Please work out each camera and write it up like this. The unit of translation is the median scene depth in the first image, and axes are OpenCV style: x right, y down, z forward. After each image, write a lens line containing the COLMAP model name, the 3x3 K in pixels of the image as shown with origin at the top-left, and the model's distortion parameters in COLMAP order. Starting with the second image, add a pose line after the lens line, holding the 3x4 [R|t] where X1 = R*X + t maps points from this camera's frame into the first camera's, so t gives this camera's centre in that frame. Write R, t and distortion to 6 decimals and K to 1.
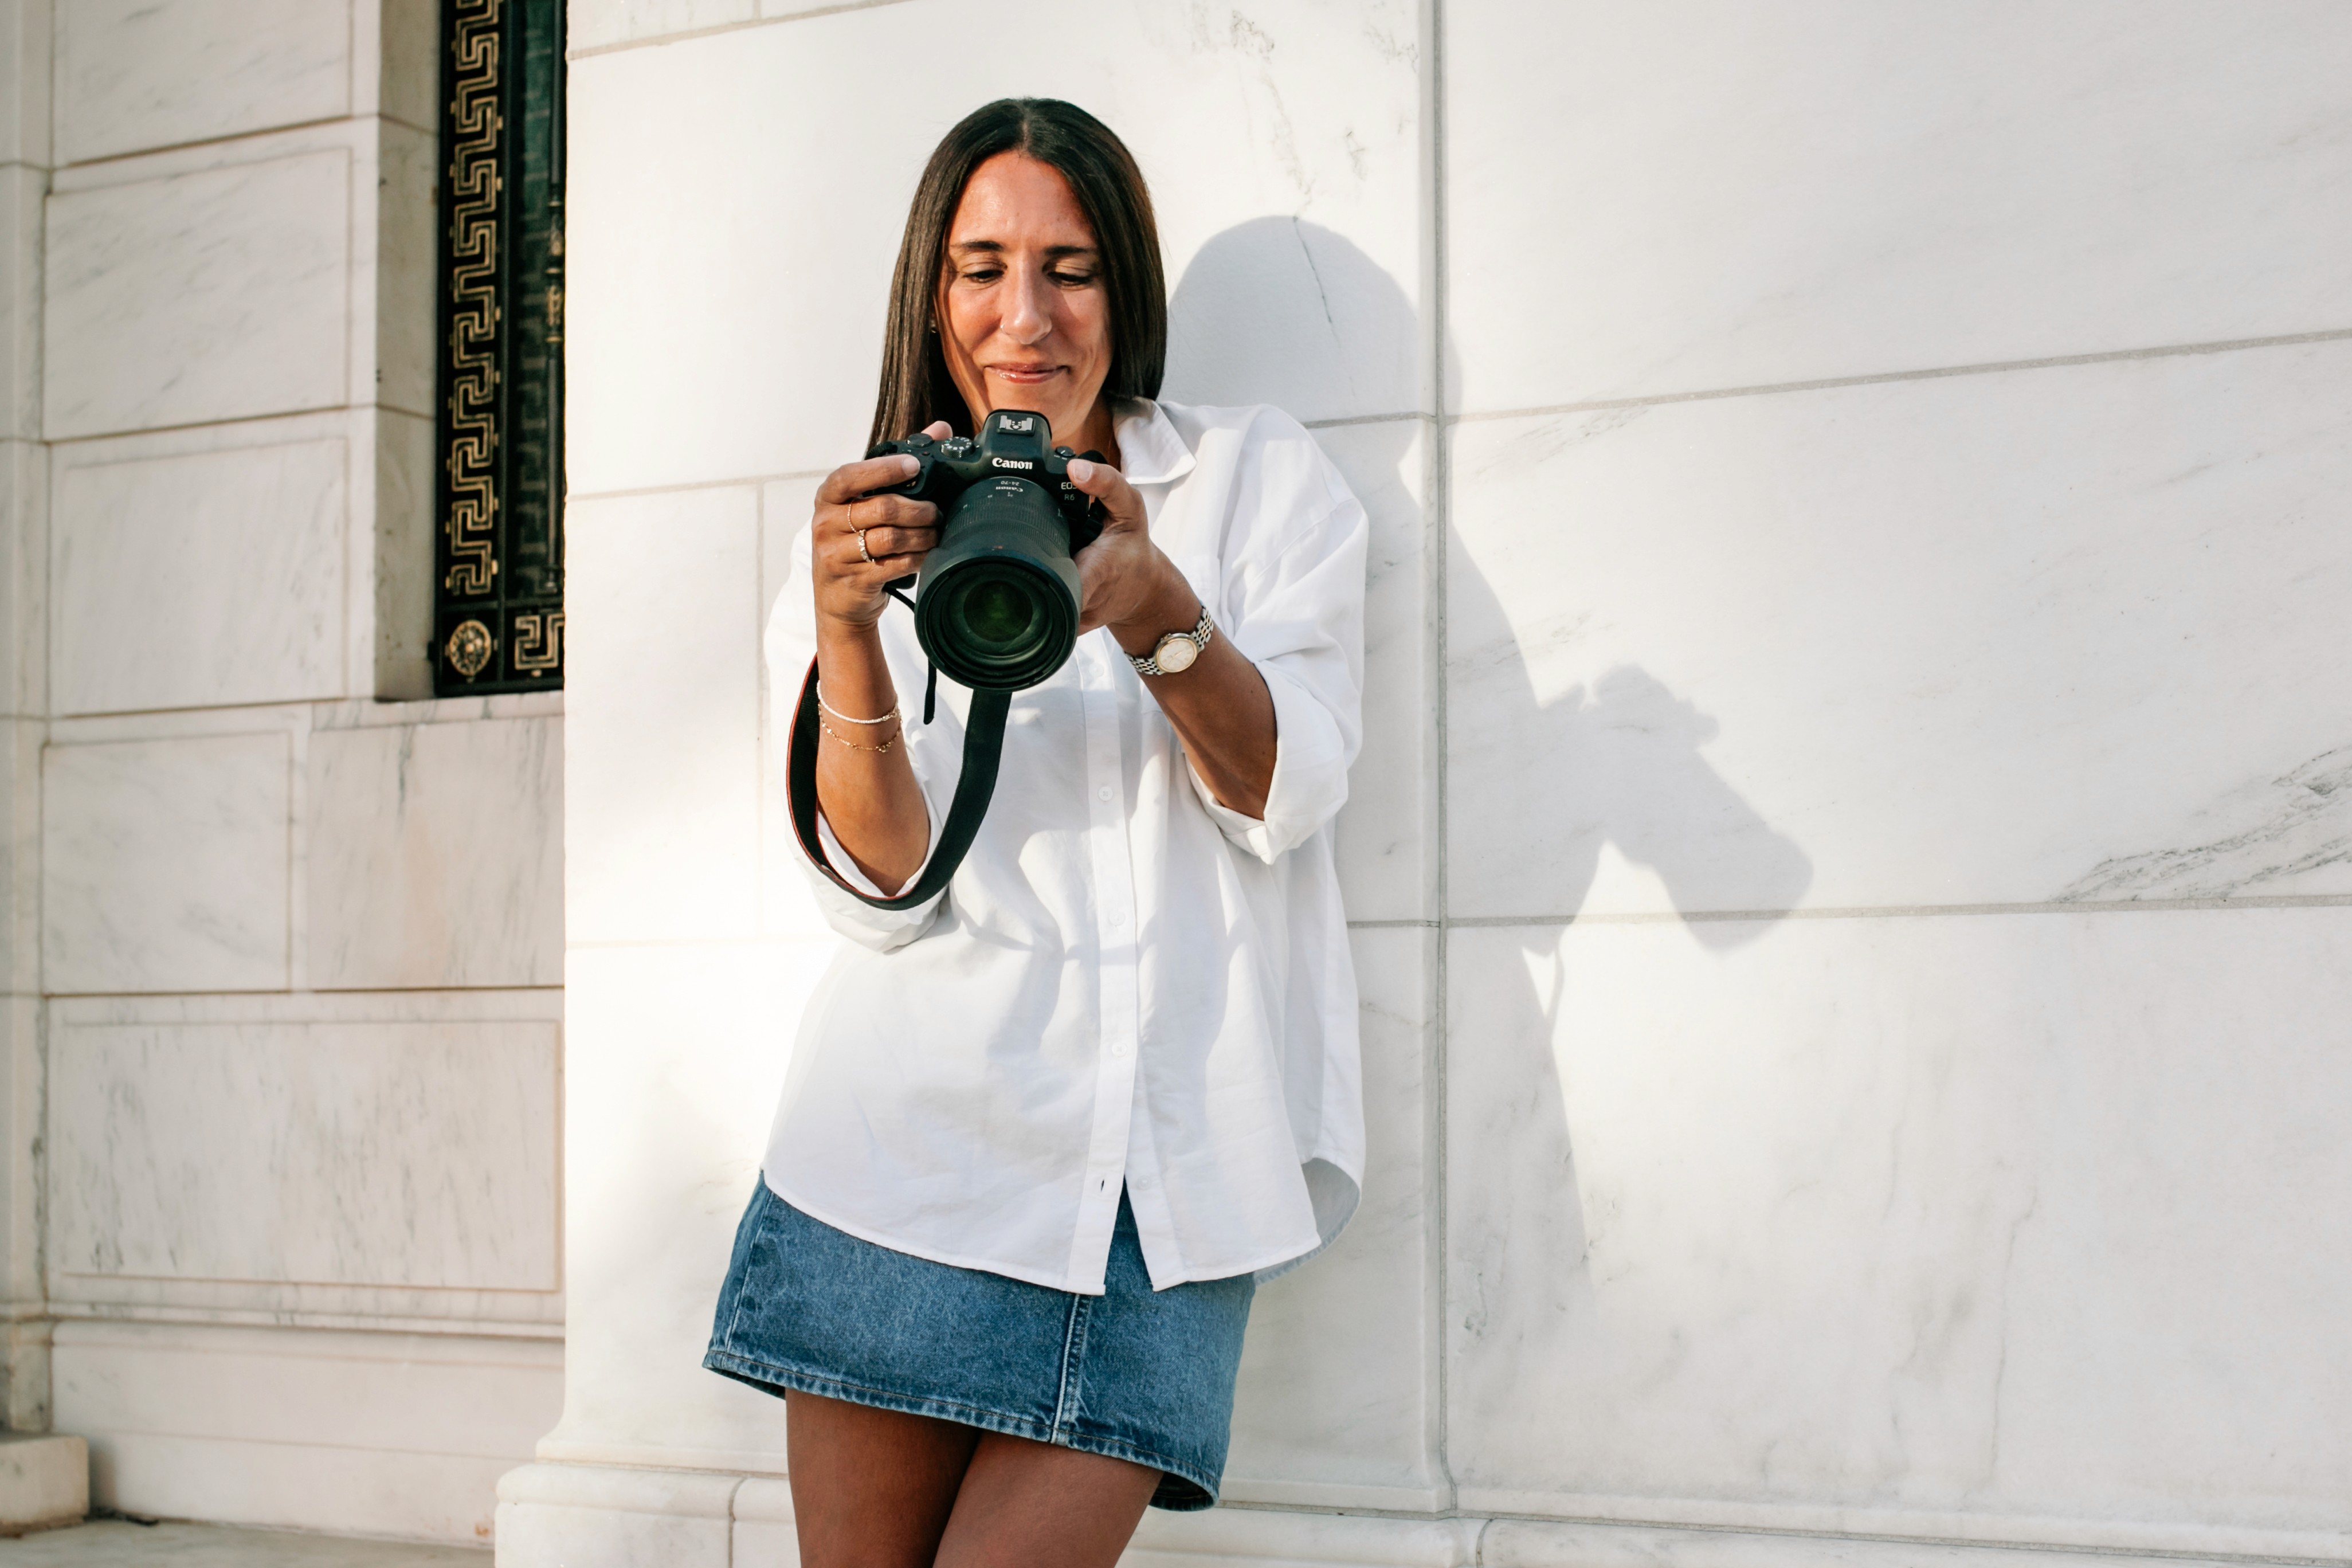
lens RADIAL K [[4600.3, 0, 1176.0], [0, 4600.3, 784.0], [0, 0, 1]] dist [0.073085, 0.017550]
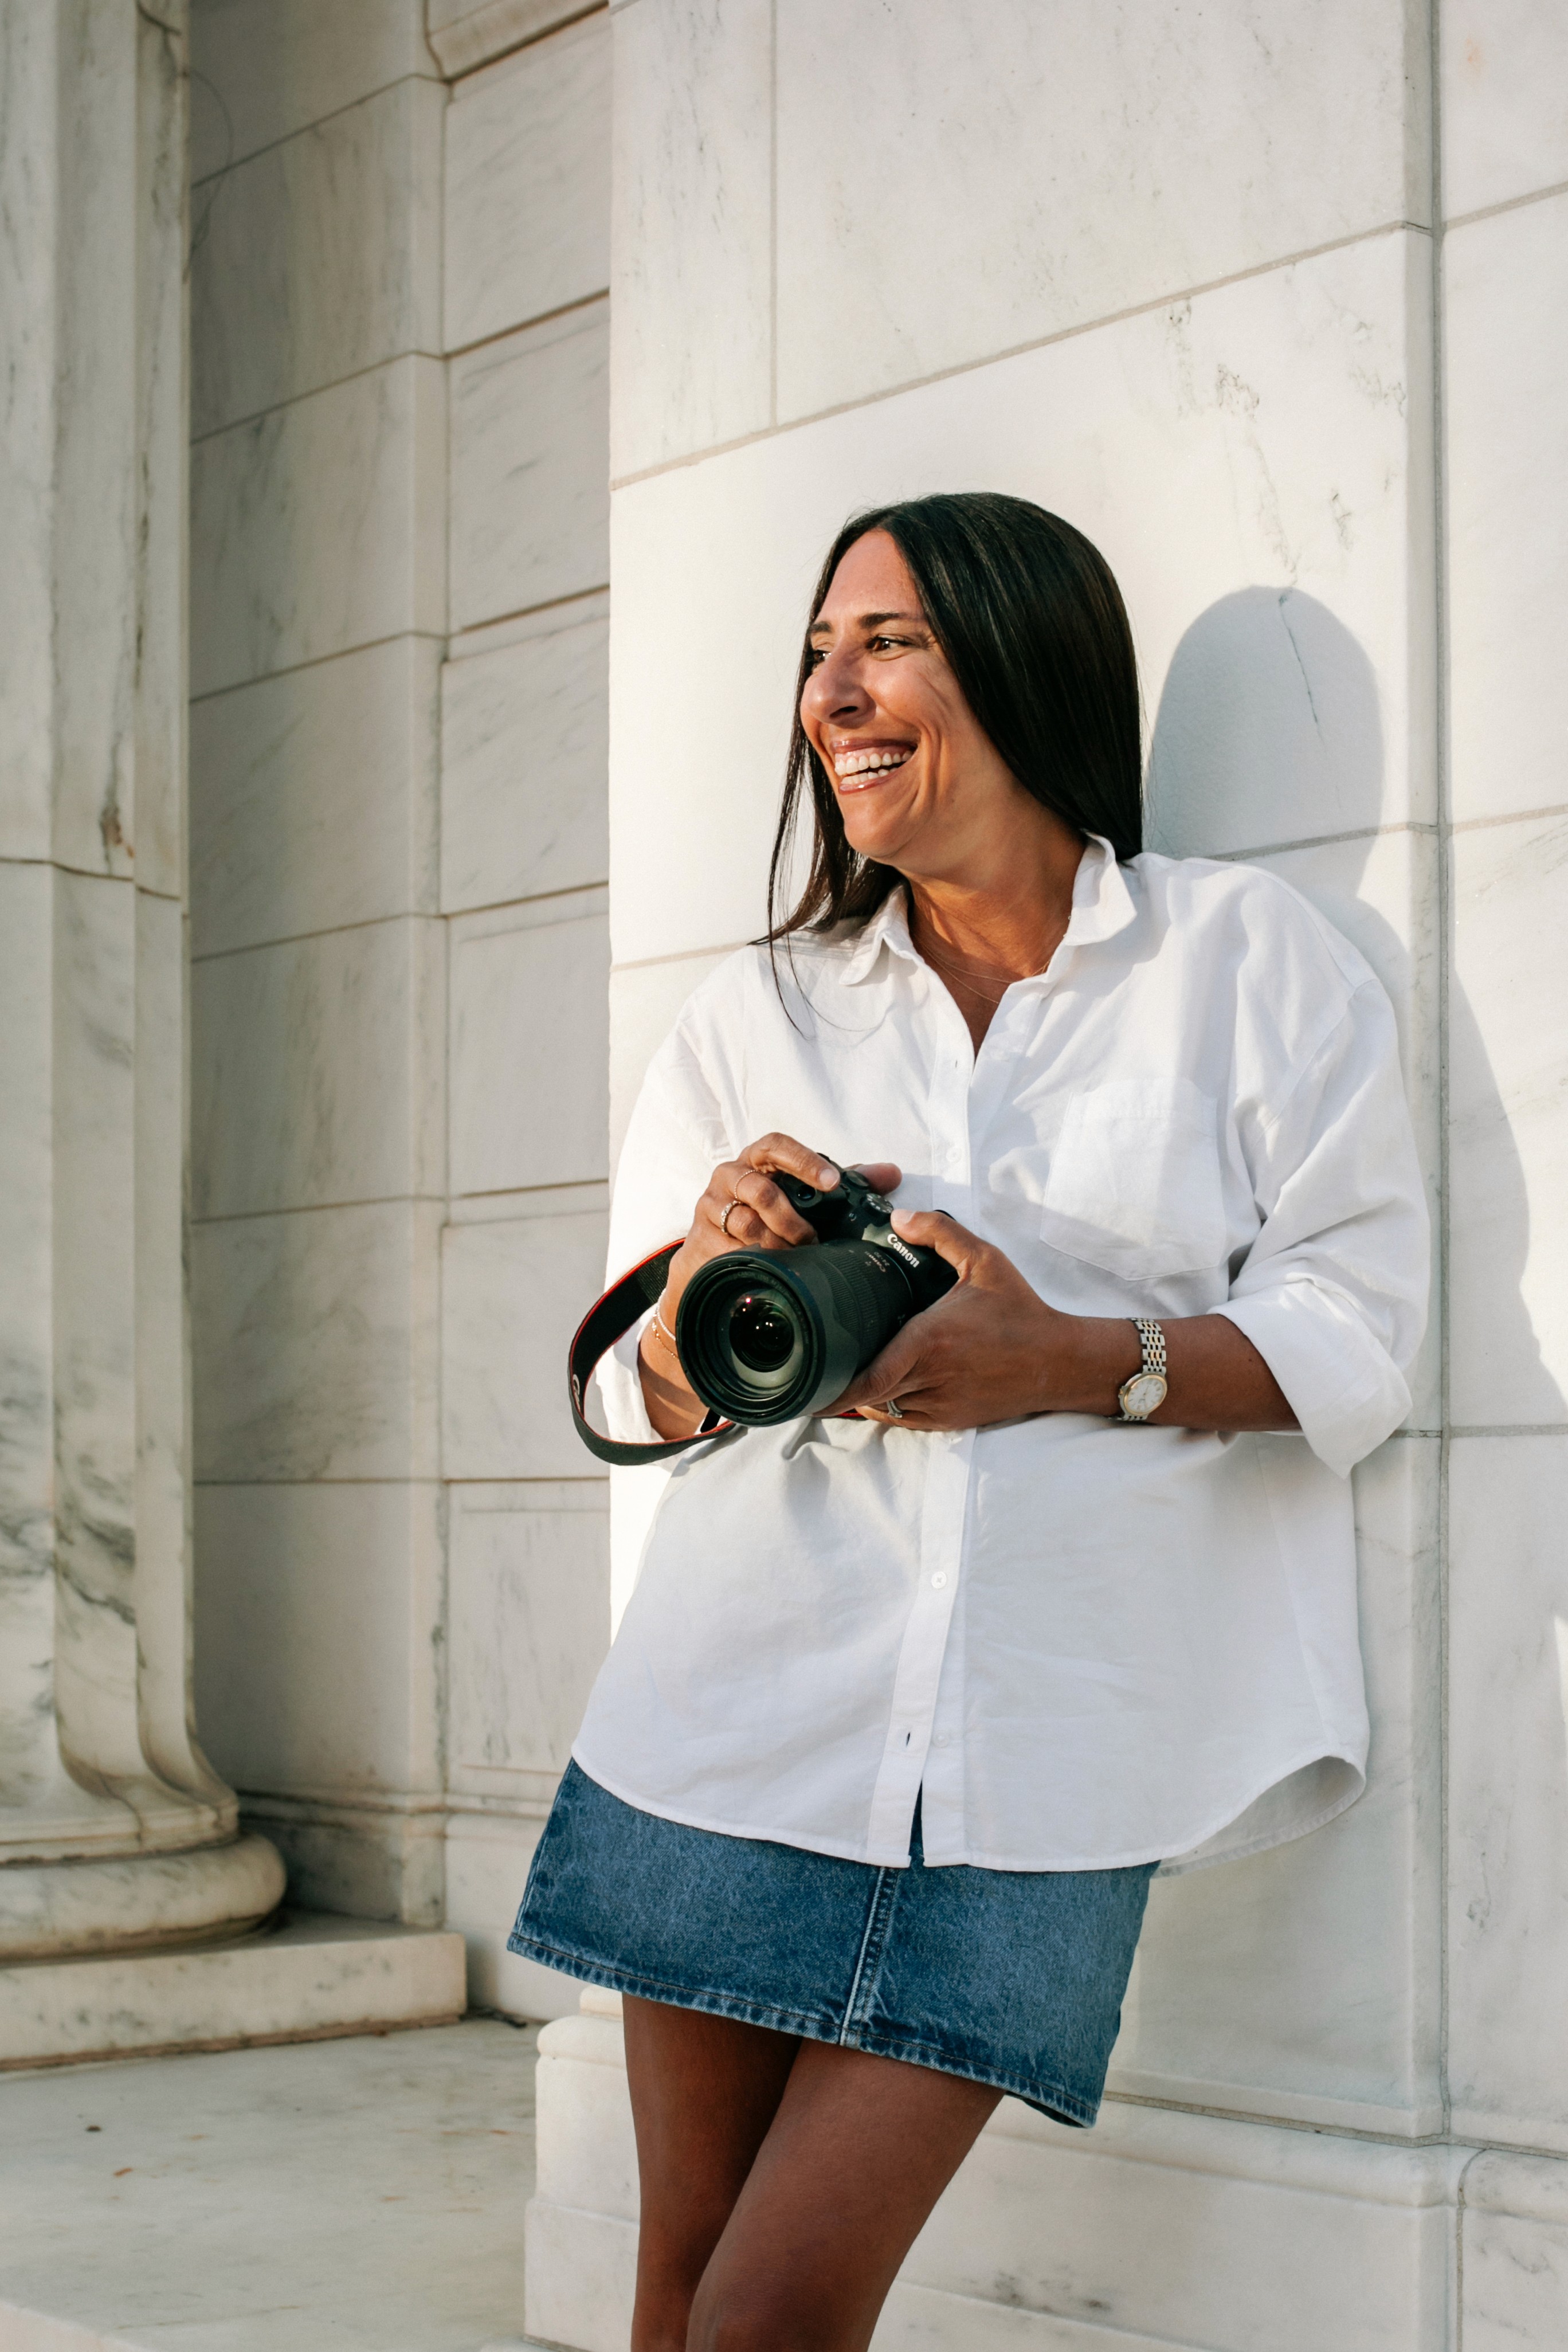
lens RADIAL K [[4600.3, 0, 784.2], [0, 4600.3, 1262.0], [0, 0, 1]] dist [0.073085, 0.017550]
pose [[0.902464, -0.020189, -0.430291, 0.295807], [0.029220, 0.999469, 0.014392, -0.015501], [0.429772, -0.025561, 0.902576, 0.182849]]
